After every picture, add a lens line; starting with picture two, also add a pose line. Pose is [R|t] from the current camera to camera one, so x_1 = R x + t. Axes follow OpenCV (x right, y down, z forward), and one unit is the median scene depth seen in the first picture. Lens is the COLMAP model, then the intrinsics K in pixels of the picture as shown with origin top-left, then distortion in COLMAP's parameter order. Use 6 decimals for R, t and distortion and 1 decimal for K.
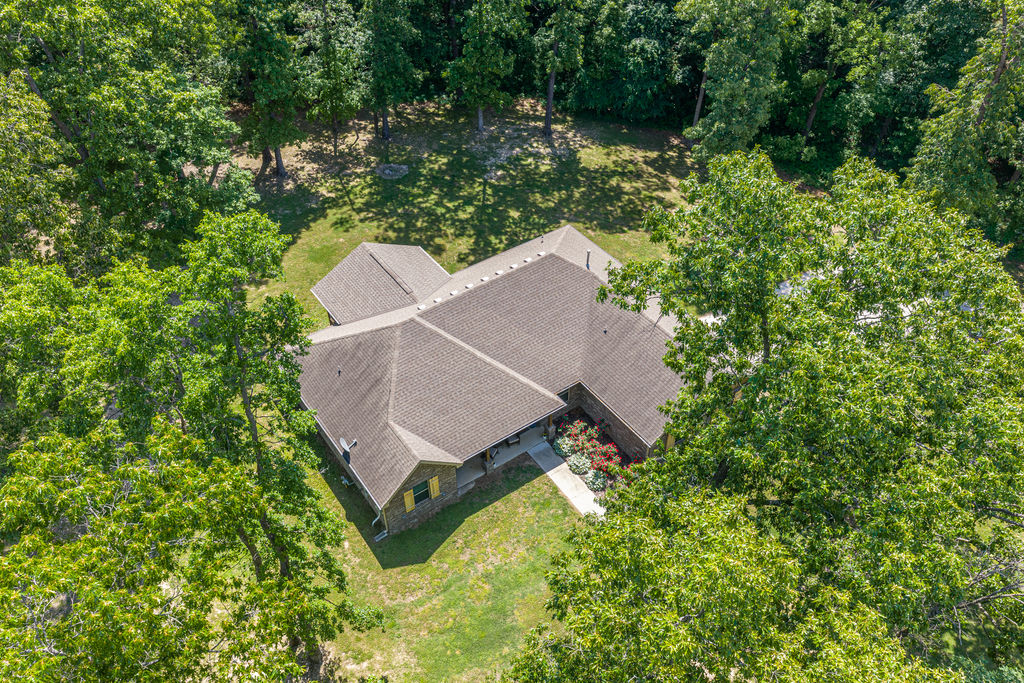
lens RADIAL K [[845.0, 0, 512.0], [0, 845.0, 341.5], [0, 0, 1]] dist [0.054122, -0.011893]
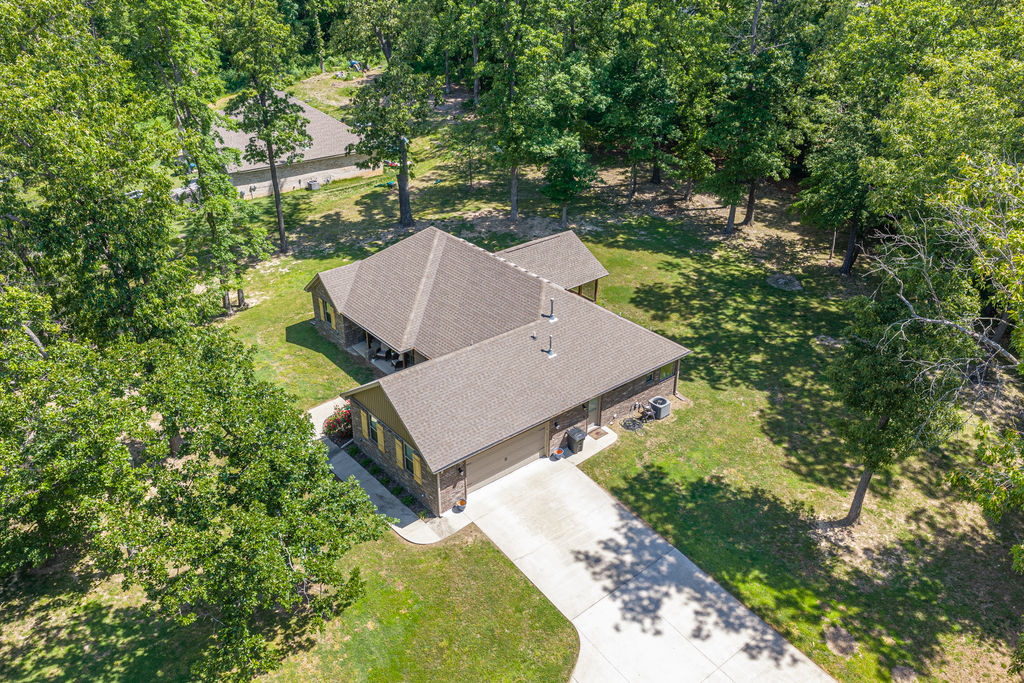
lens RADIAL K [[845.0, 0, 512.0], [0, 845.0, 341.5], [0, 0, 1]] dist [0.054122, -0.011893]
pose [[0.078395, 0.490214, -0.868069, 0.696150], [-0.680738, 0.662464, 0.312628, -0.255725], [0.728320, 0.566419, 0.385642, 0.480705]]
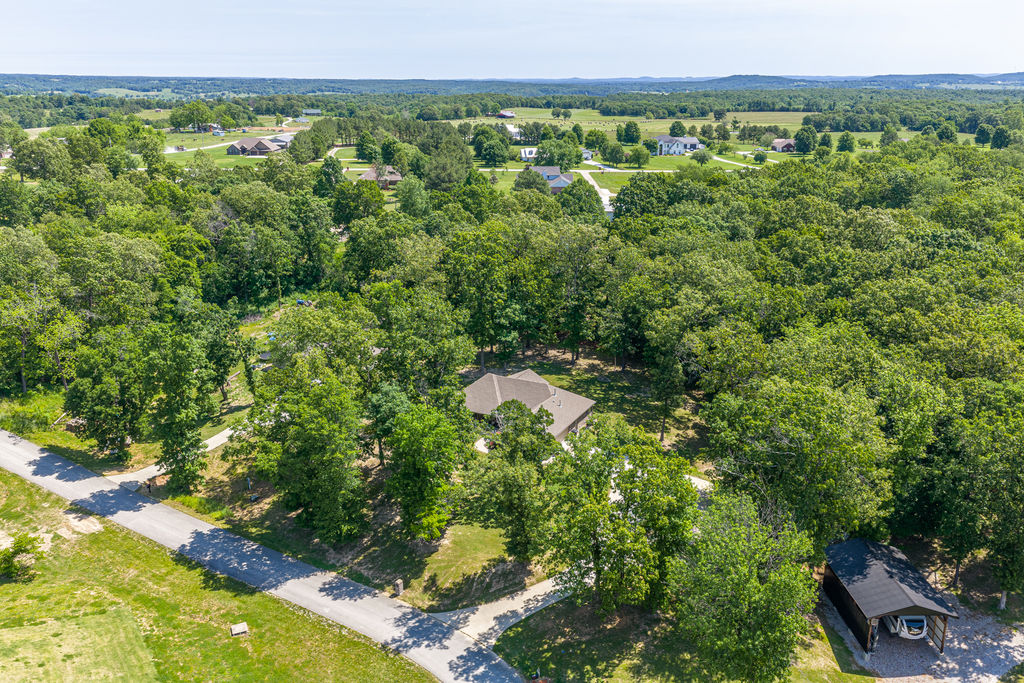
lens RADIAL K [[845.0, 0, 512.0], [0, 845.0, 341.5], [0, 0, 1]] dist [0.054122, -0.011893]
pose [[0.473151, 0.278777, -0.835710, 1.711395], [-0.609080, 0.788891, -0.081681, 0.062056], [0.636514, 0.547662, 0.543063, -0.494340]]
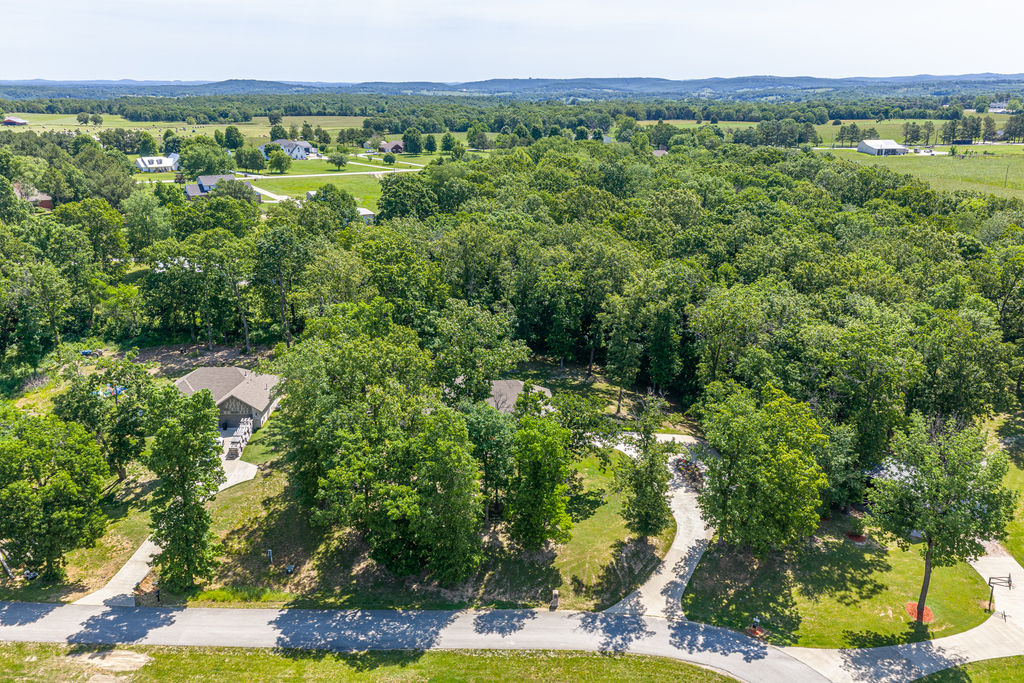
lens RADIAL K [[861.3, 0, 516.5], [0, 861.3, 312.5], [0, 0, 1]] dist [0.035859, 0.000960]
pose [[0.873138, 0.145320, -0.465309, 1.007935], [-0.347235, 0.855356, -0.384440, 0.603623], [0.342138, 0.497241, 0.797304, -1.038885]]
